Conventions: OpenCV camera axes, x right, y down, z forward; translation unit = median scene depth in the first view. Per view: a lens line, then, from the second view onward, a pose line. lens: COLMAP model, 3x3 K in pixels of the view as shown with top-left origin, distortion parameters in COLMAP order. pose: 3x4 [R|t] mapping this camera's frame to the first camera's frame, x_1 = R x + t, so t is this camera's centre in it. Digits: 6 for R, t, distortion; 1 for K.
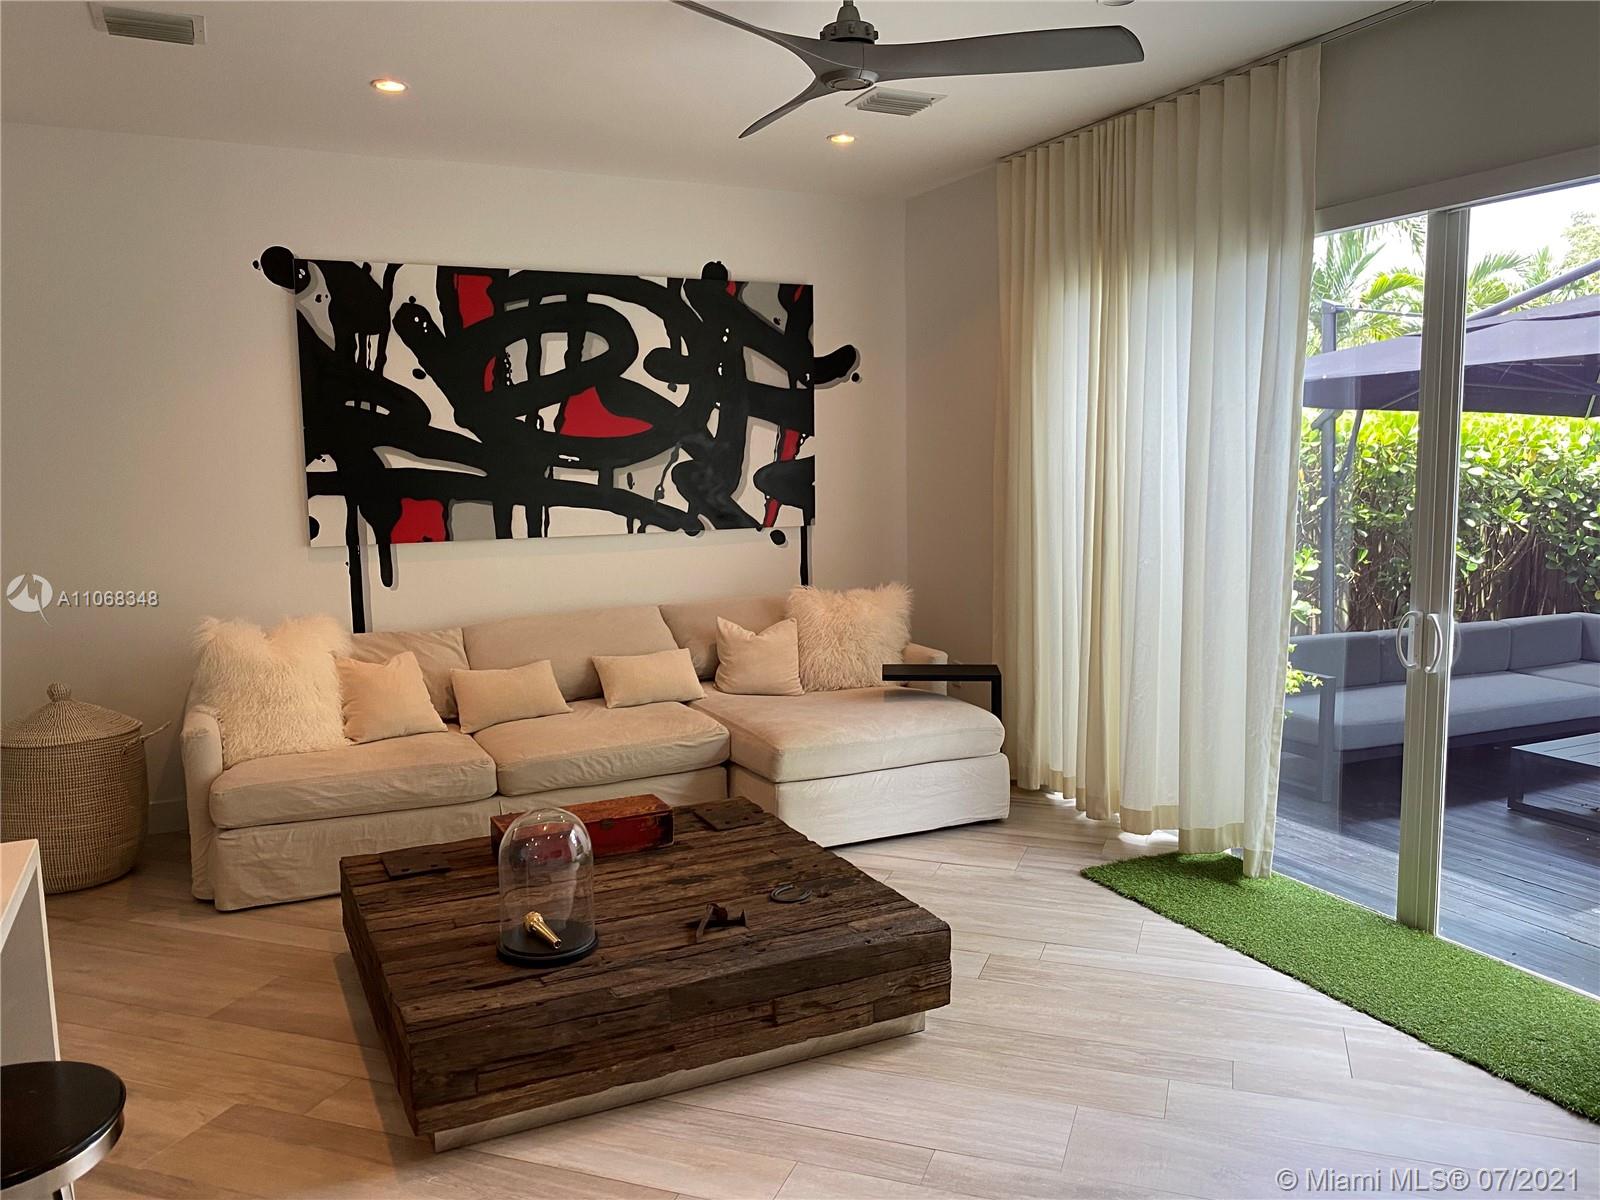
lens RADIAL K [[1211.5, 0, 807.9], [0, 1211.5, 594.2], [0, 0, 1]] dist [-0.000717, 0.015127]
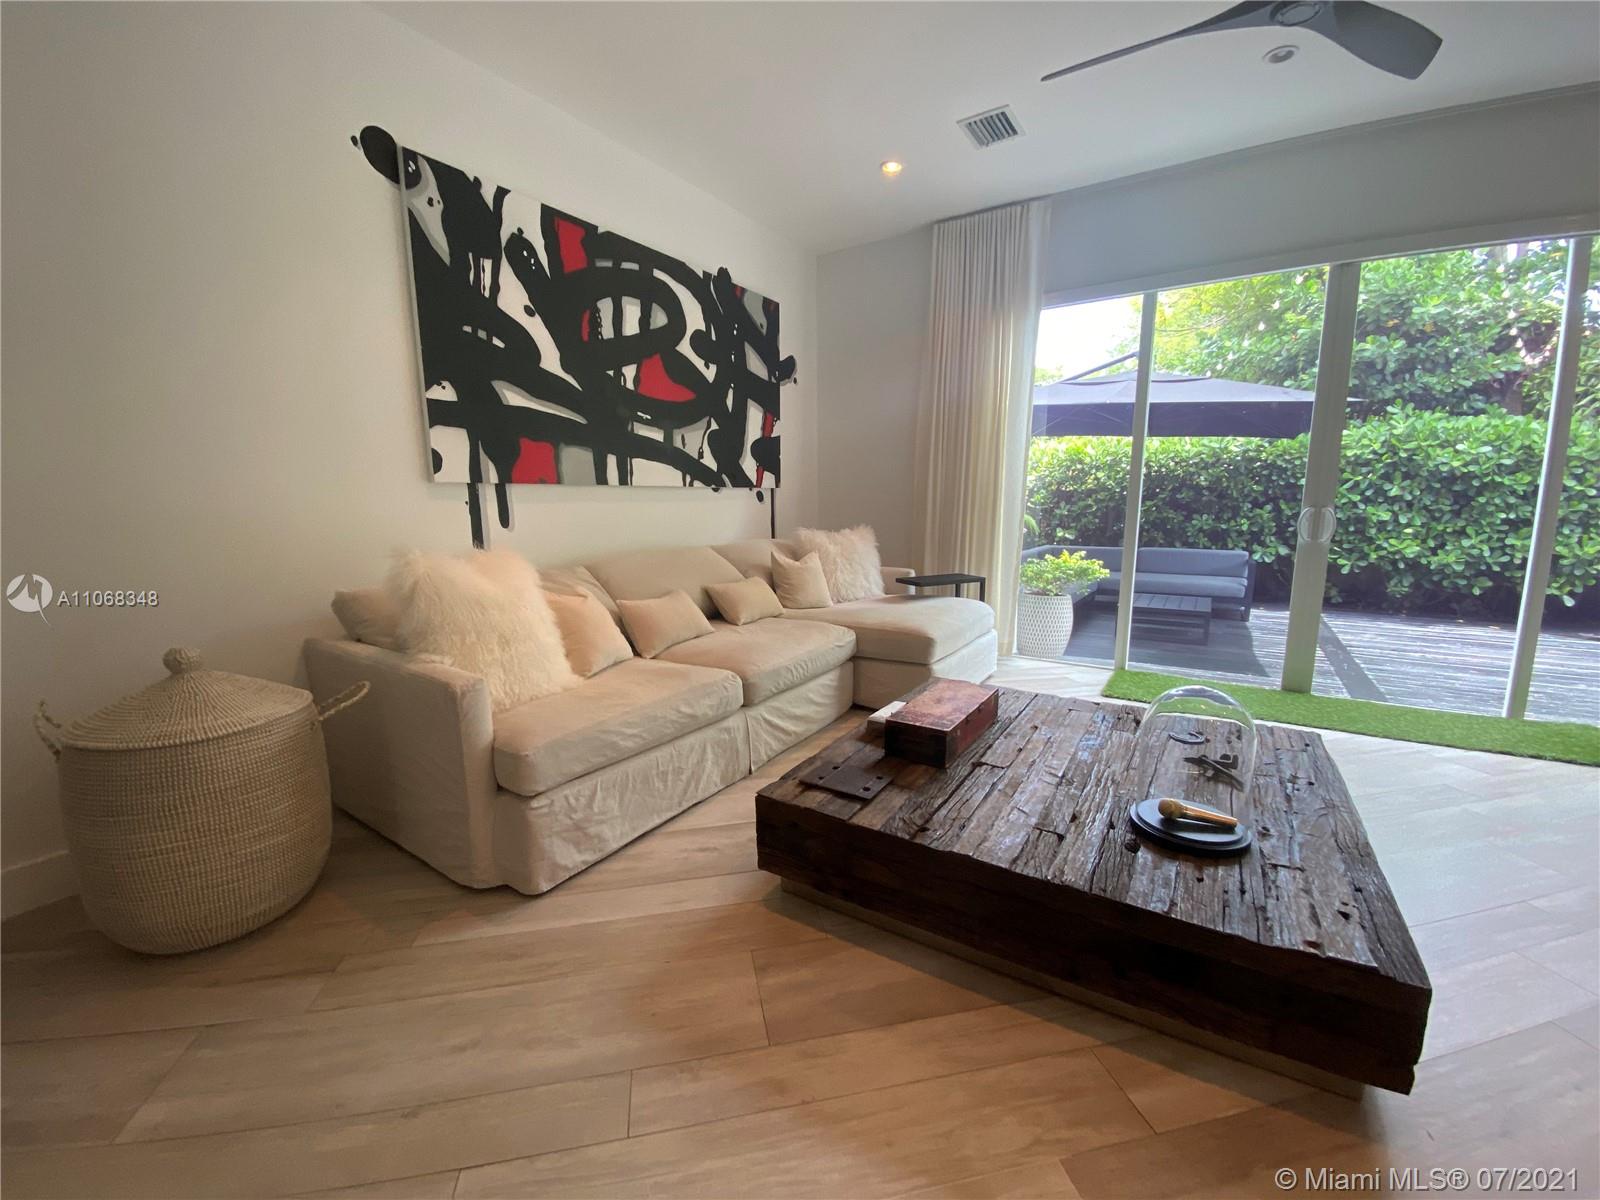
lens RADIAL K [[642.7, 0, 799.8], [0, 642.7, 608.9], [0, 0, 1]] dist [0.024367, -0.024383]
pose [[0.858994, -0.082605, 0.505278, -0.401000], [0.056631, 0.996173, 0.066582, 0.037780], [-0.508844, -0.028579, 0.860384, 0.404770]]
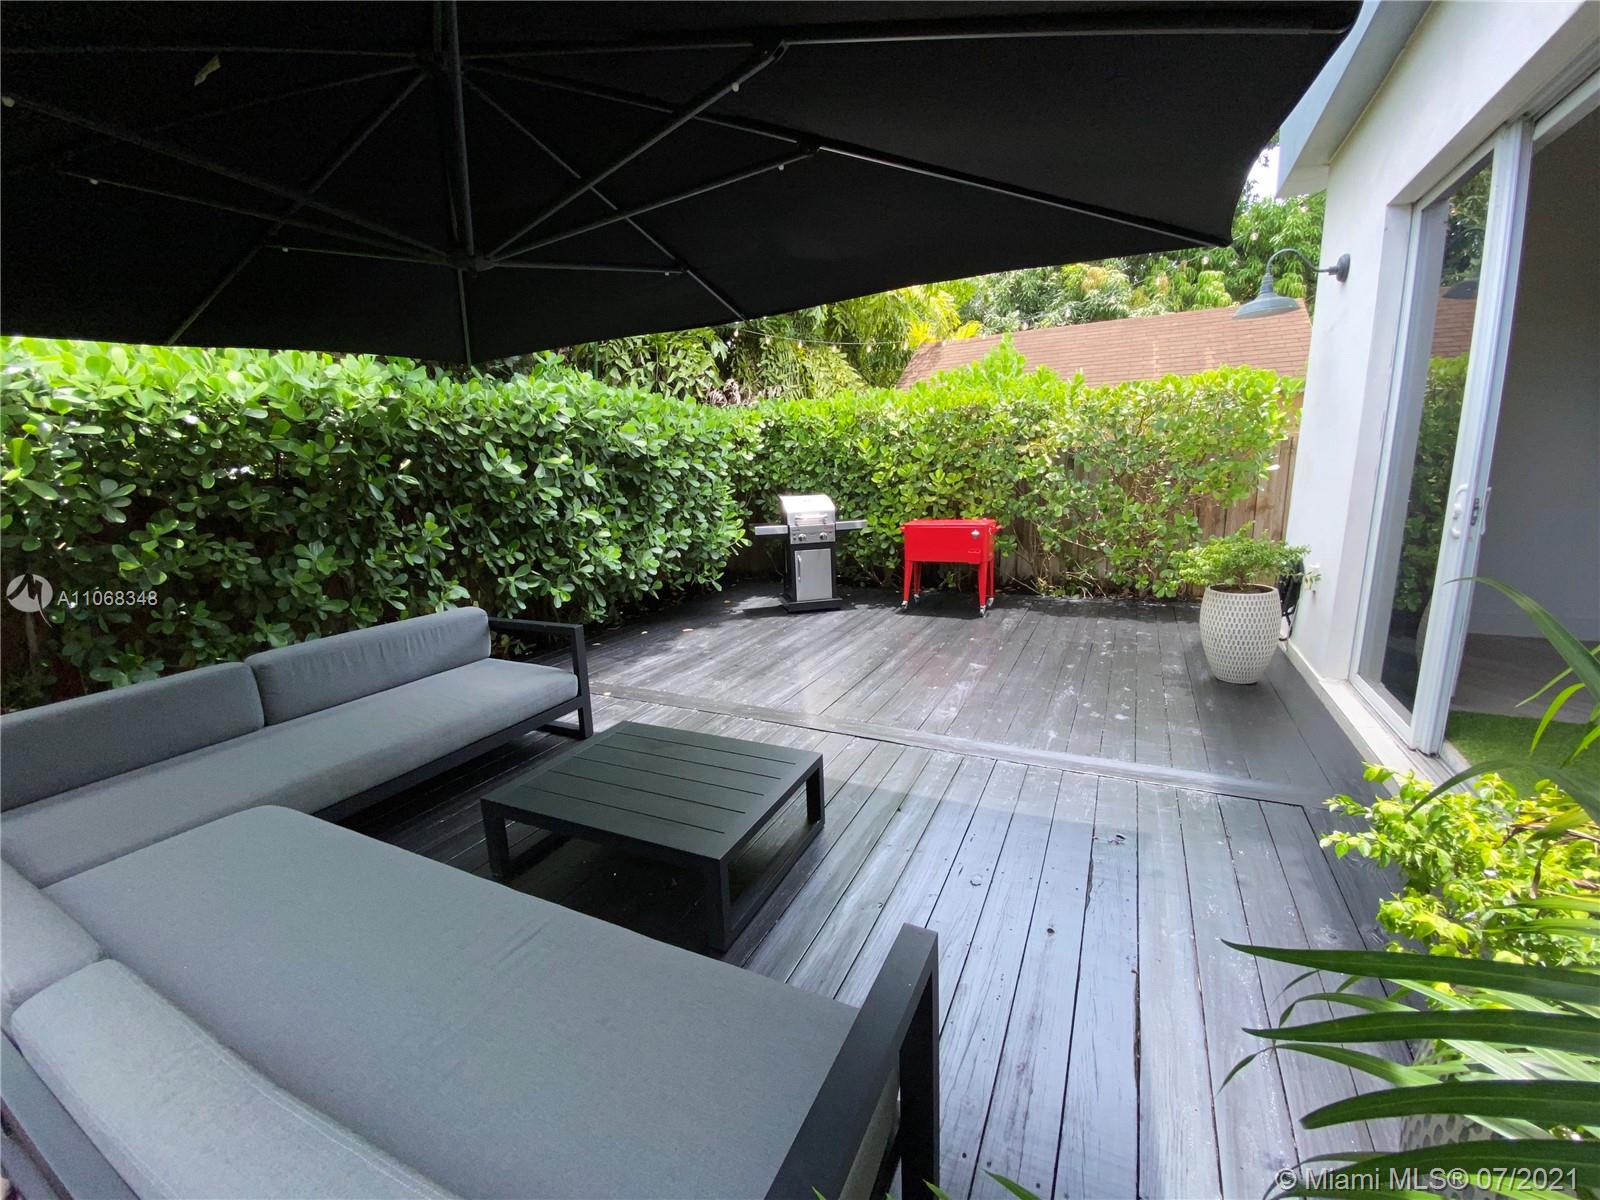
lens RADIAL K [[642.7, 0, 799.8], [0, 642.7, 608.9], [0, 0, 1]] dist [0.024367, -0.024383]
pose [[-0.612154, -0.137872, 0.778626, 0.359433], [0.129444, 0.953927, 0.270680, -0.074319], [-0.780072, 0.266486, -0.566103, 1.217898]]
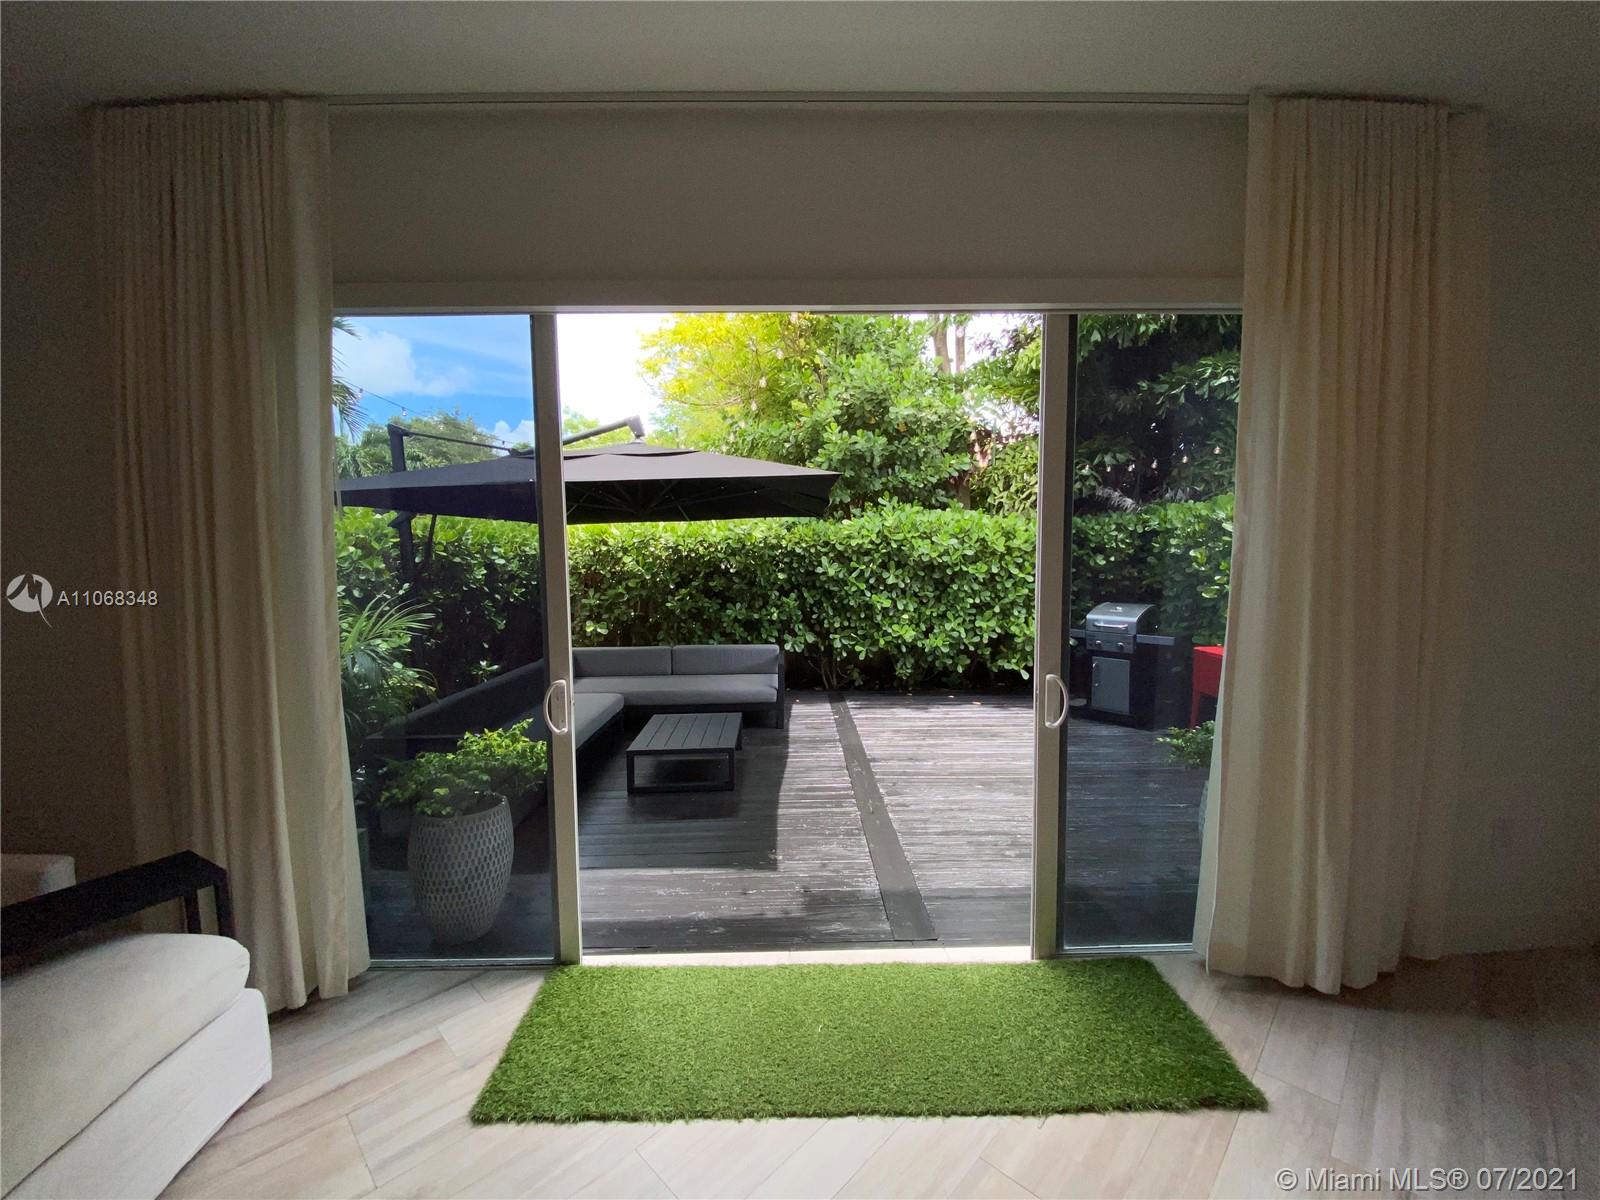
lens RADIAL K [[642.7, 0, 799.8], [0, 642.7, 608.9], [0, 0, 1]] dist [0.024367, -0.024383]
pose [[0.420834, -0.077532, 0.903818, -0.011150], [0.107382, 0.993593, 0.035234, -0.048122], [-0.900760, 0.082226, 0.426463, 0.518314]]
